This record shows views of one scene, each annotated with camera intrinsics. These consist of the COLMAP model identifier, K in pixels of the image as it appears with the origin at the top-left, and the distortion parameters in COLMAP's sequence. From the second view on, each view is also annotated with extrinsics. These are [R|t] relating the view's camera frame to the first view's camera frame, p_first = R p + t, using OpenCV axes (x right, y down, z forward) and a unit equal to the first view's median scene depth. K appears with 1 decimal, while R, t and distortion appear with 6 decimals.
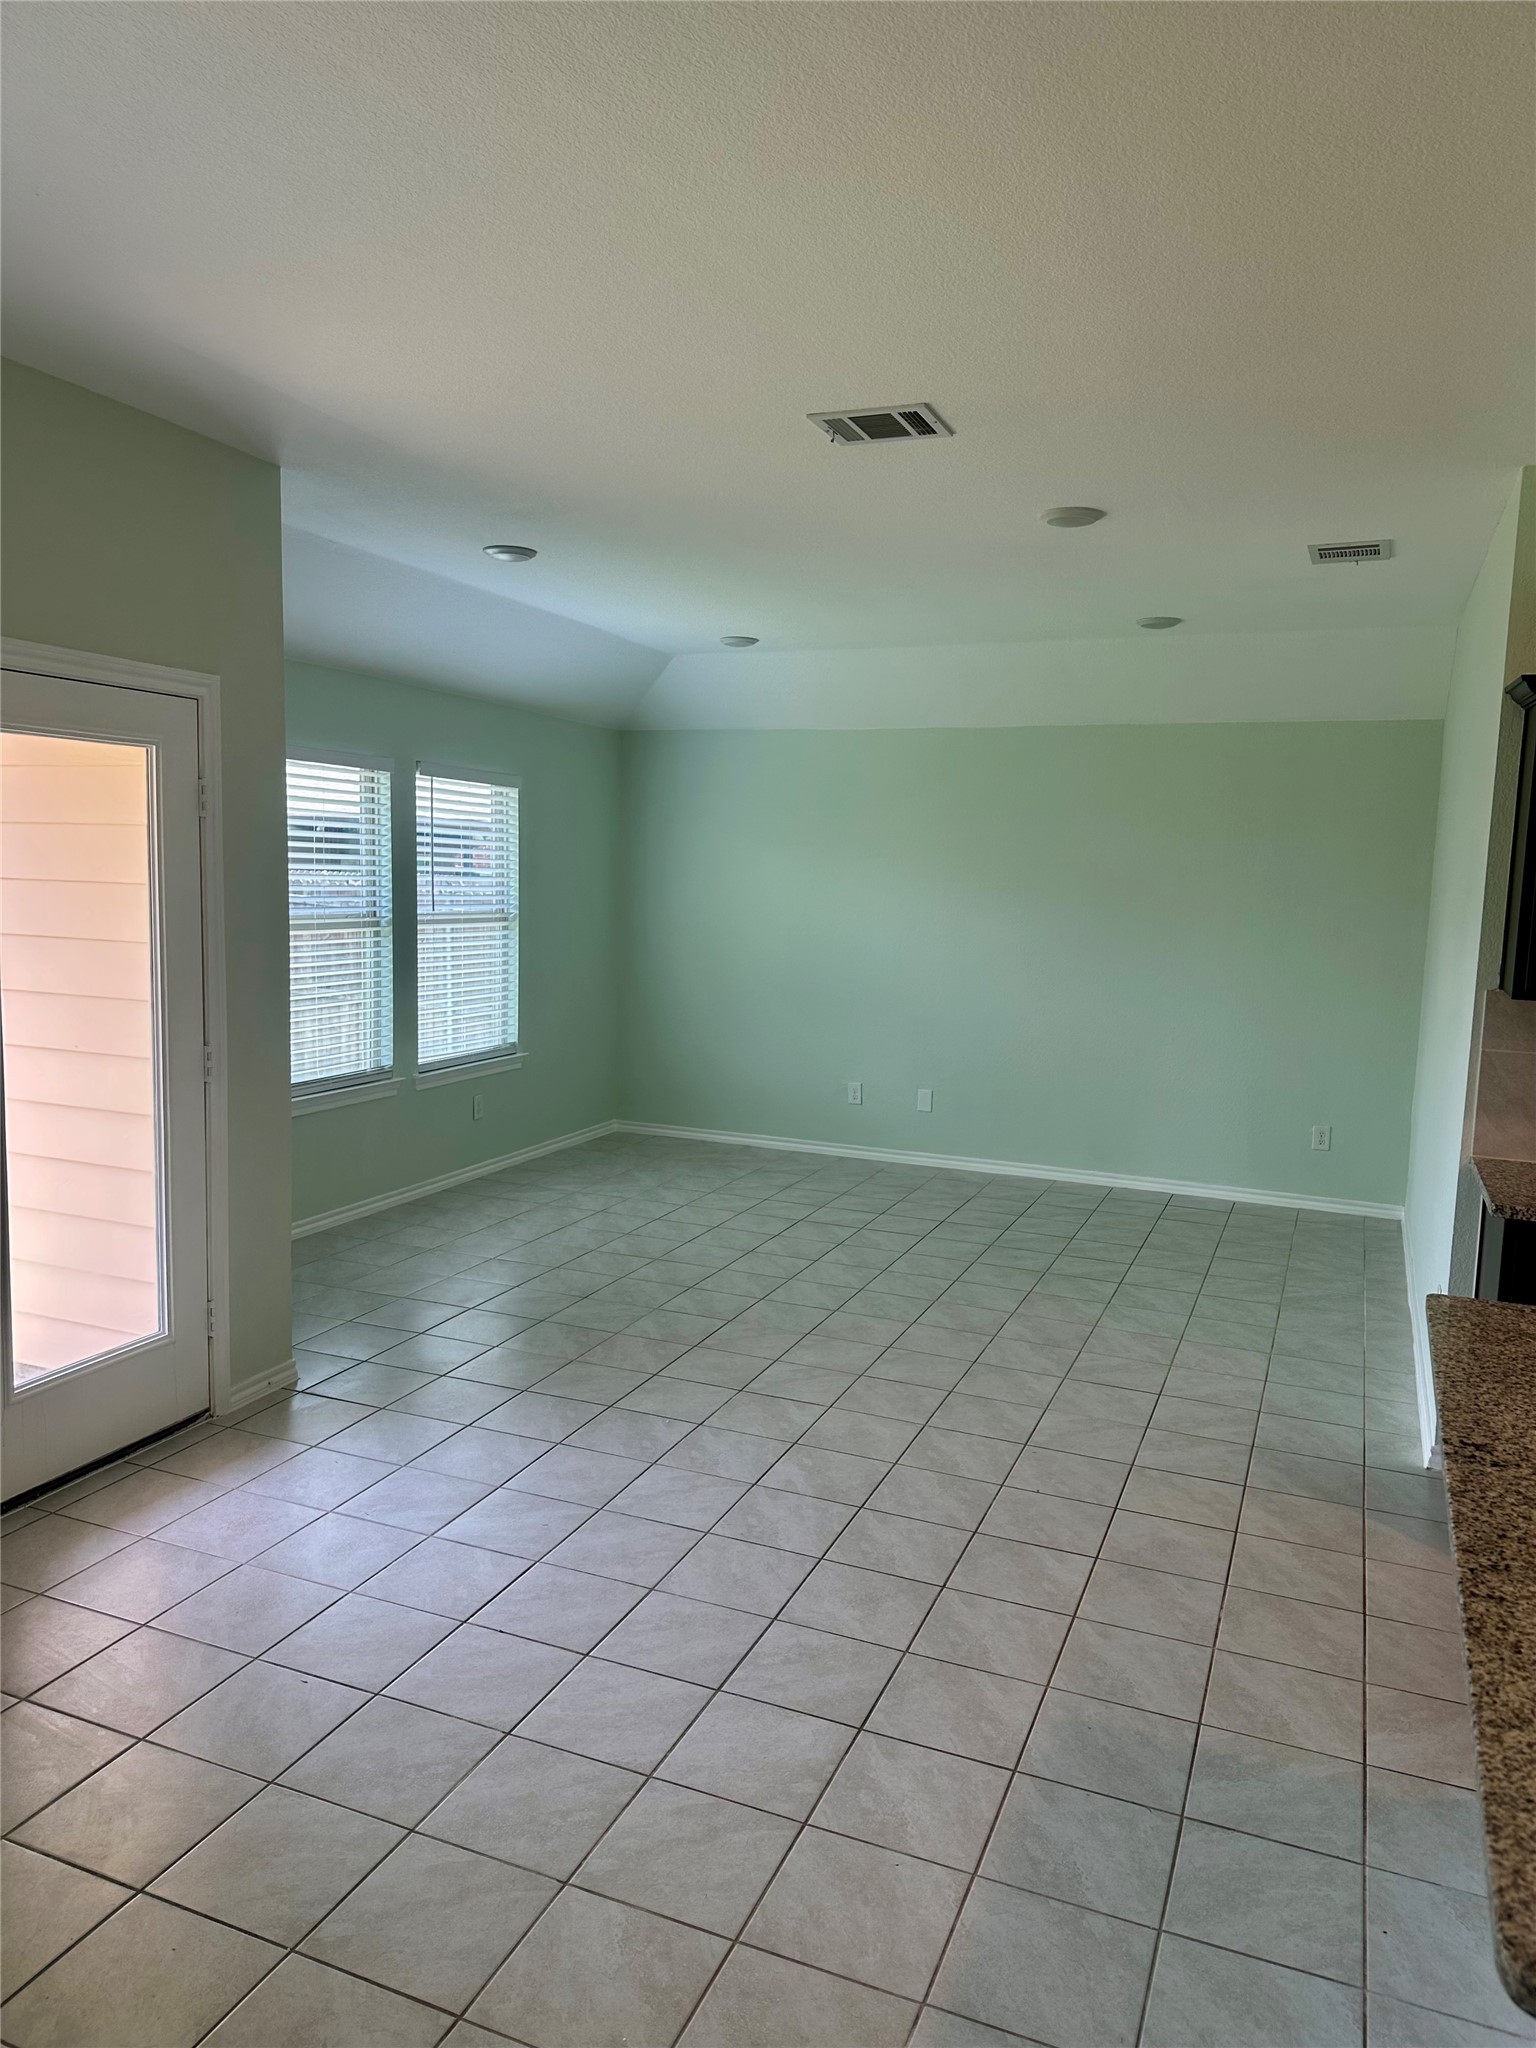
lens RADIAL K [[1428.0, 0, 768.0], [0, 1428.0, 1024.0], [0, 0, 1]] dist [0.091454, -0.091736]
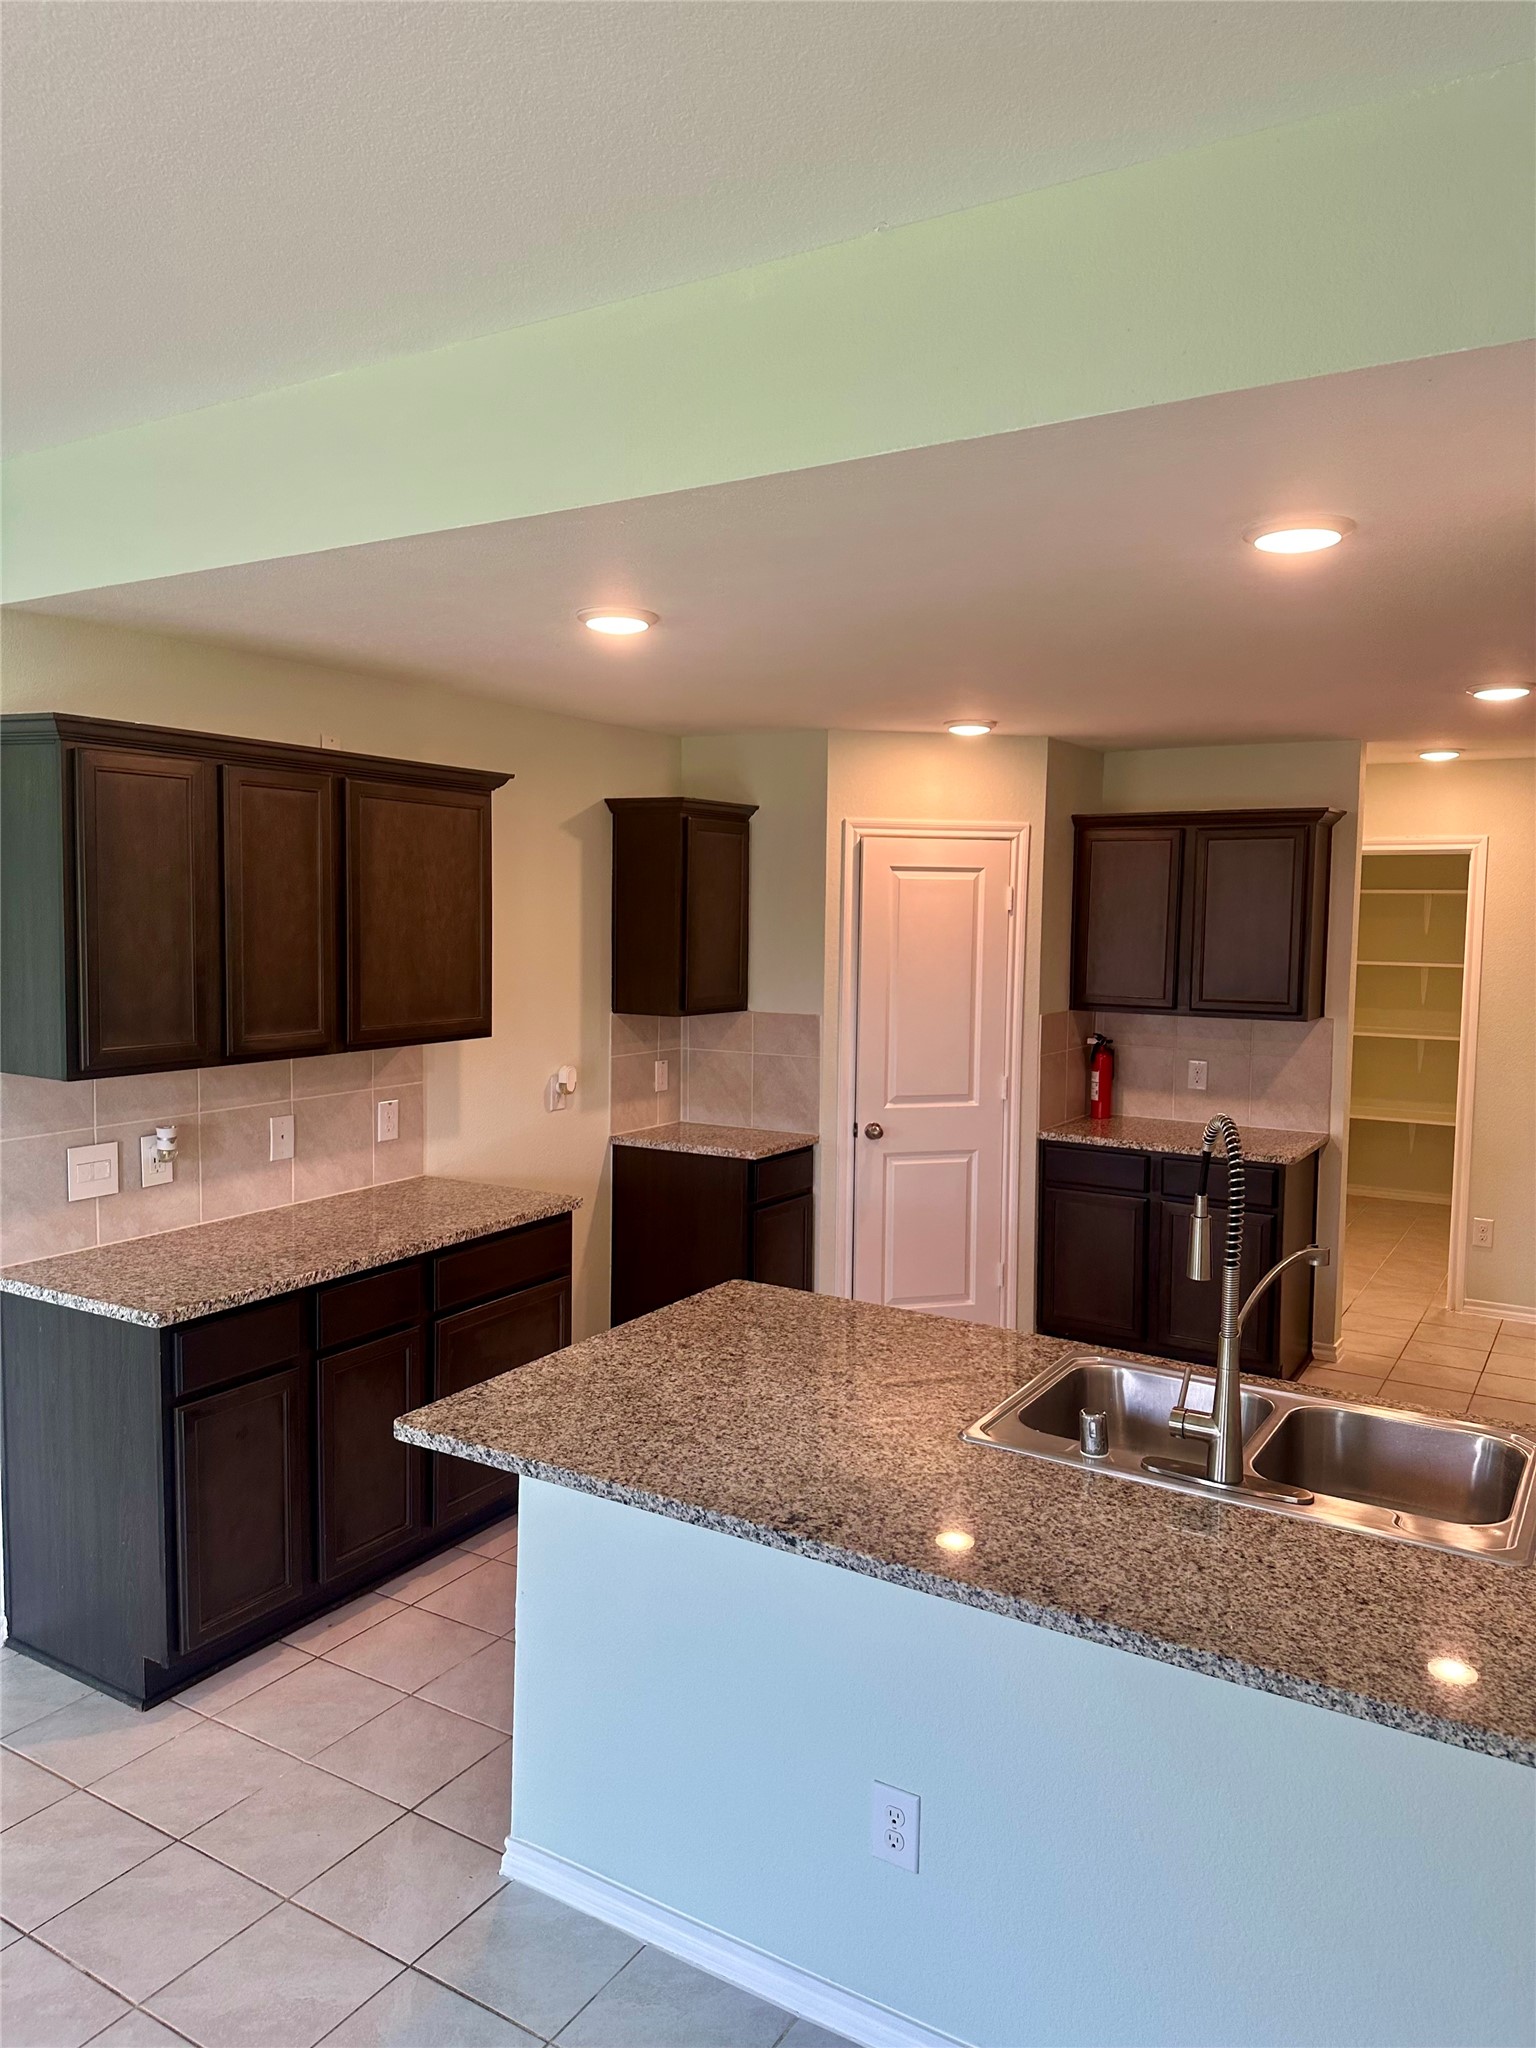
lens RADIAL K [[1428.0, 0, 768.0], [0, 1428.0, 1024.0], [0, 0, 1]] dist [0.091454, -0.091736]
pose [[0.165633, -0.107596, 0.980300, -0.257609], [0.103426, 0.990444, 0.091235, -0.083545], [-0.980749, 0.086277, 0.175178, 0.413018]]
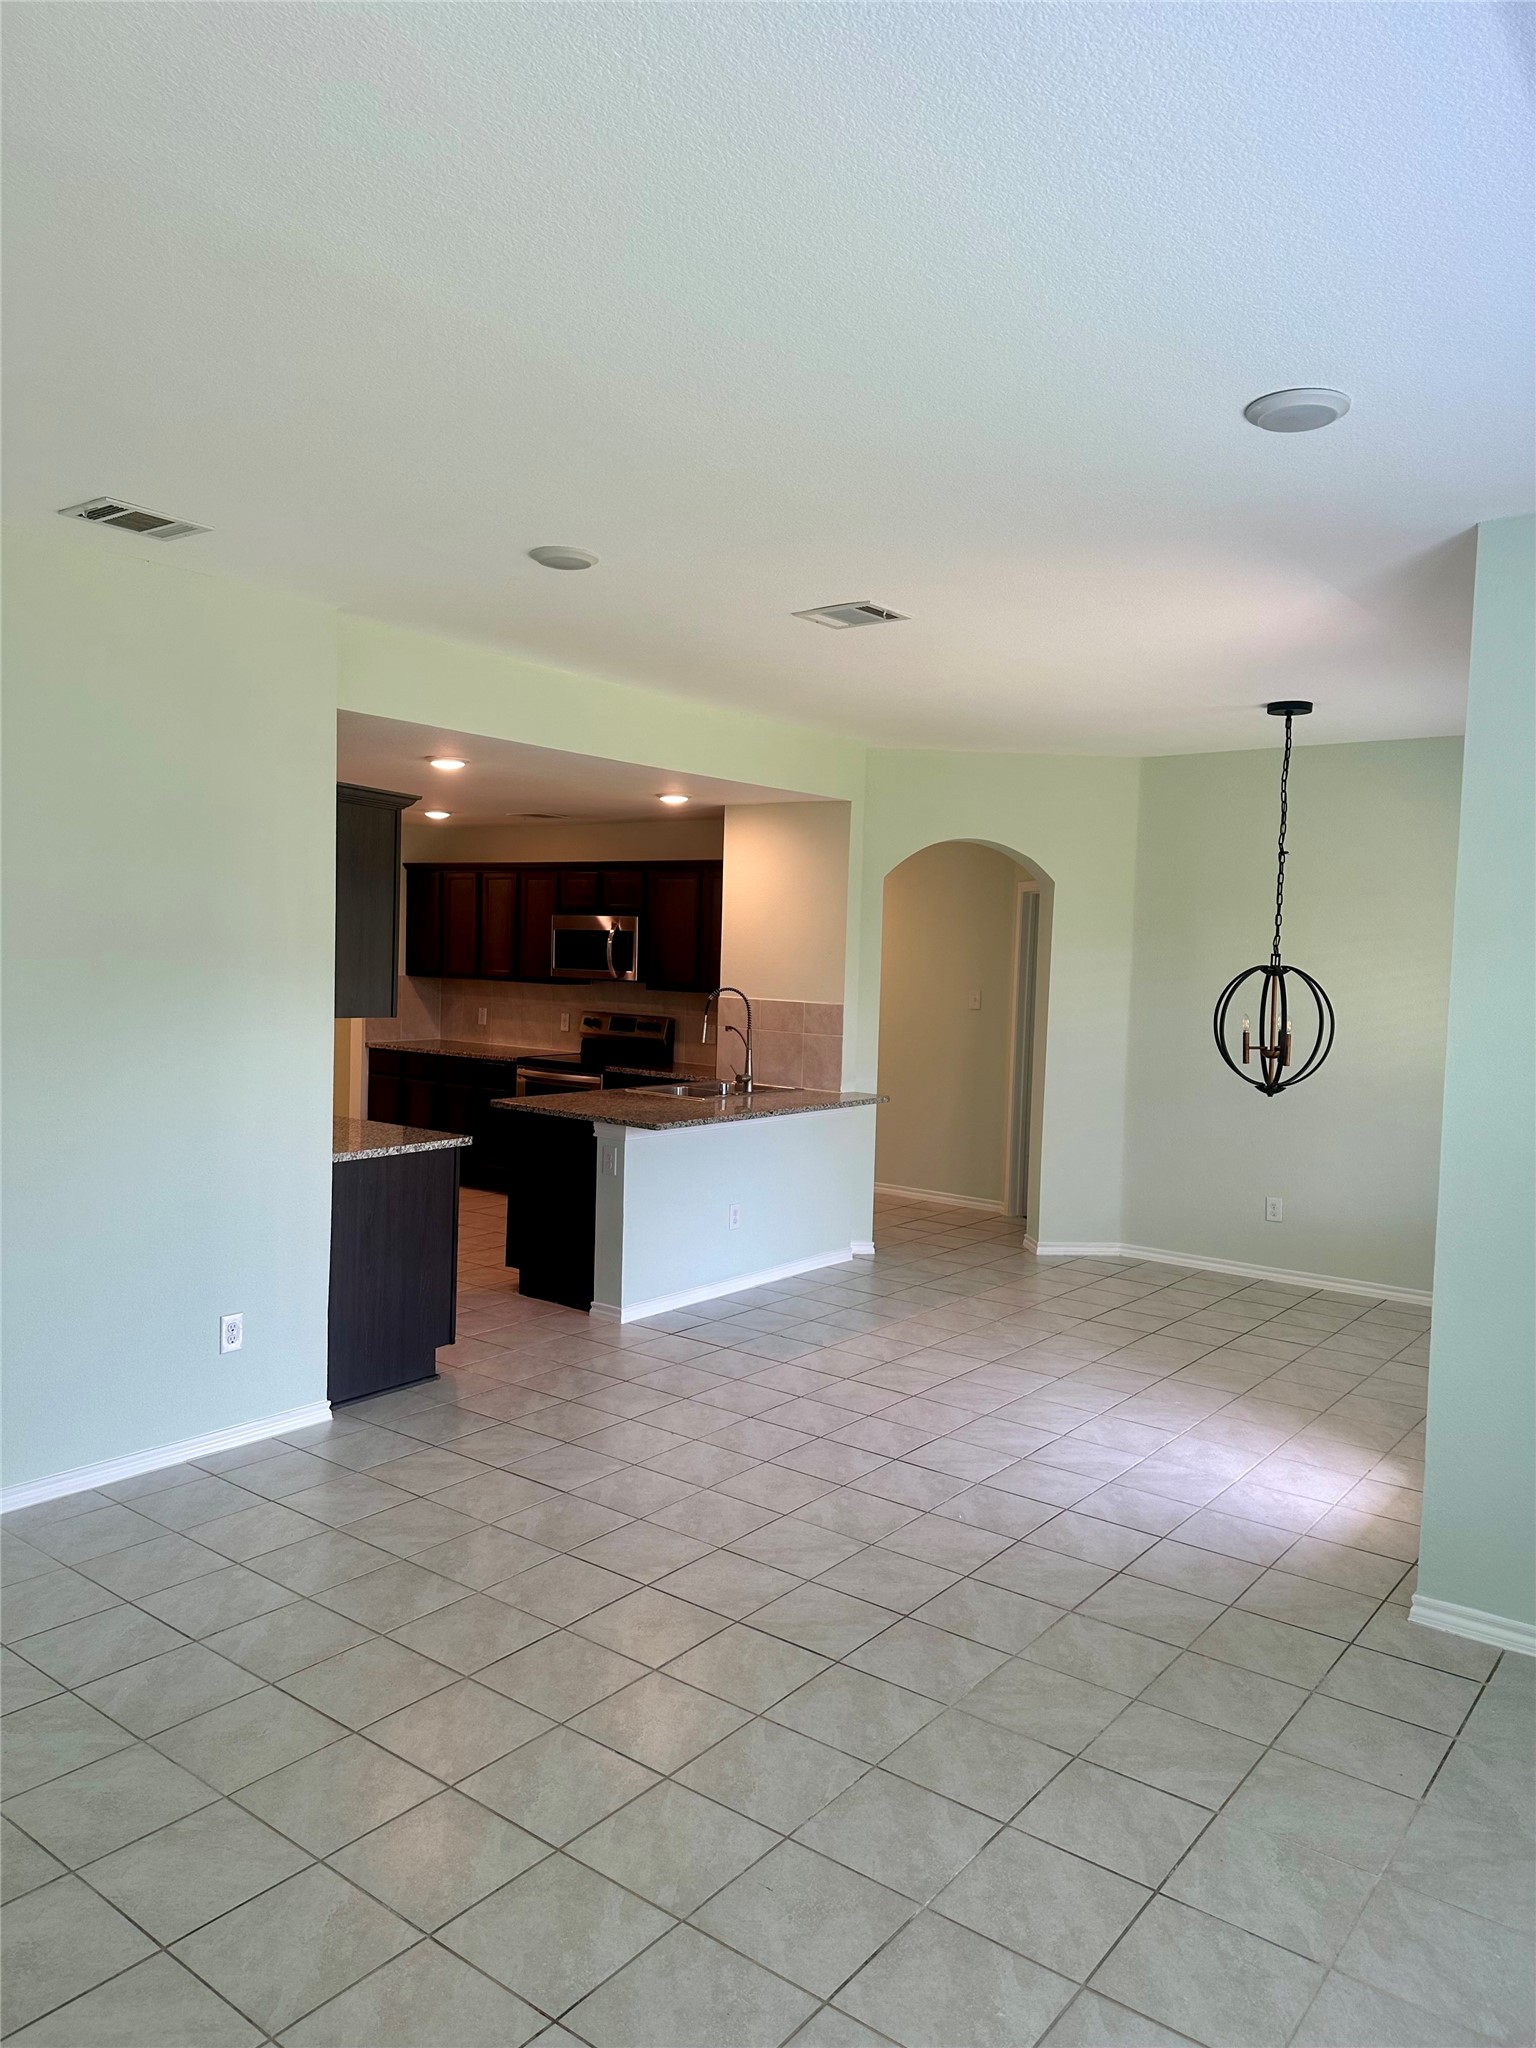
lens RADIAL K [[1428.0, 0, 768.0], [0, 1428.0, 1024.0], [0, 0, 1]] dist [0.091454, -0.091736]
pose [[-0.963982, -0.069961, 0.256601, -0.194068], [-0.026425, 0.985203, 0.169340, -0.248103], [-0.264652, 0.156460, -0.951567, 2.152524]]
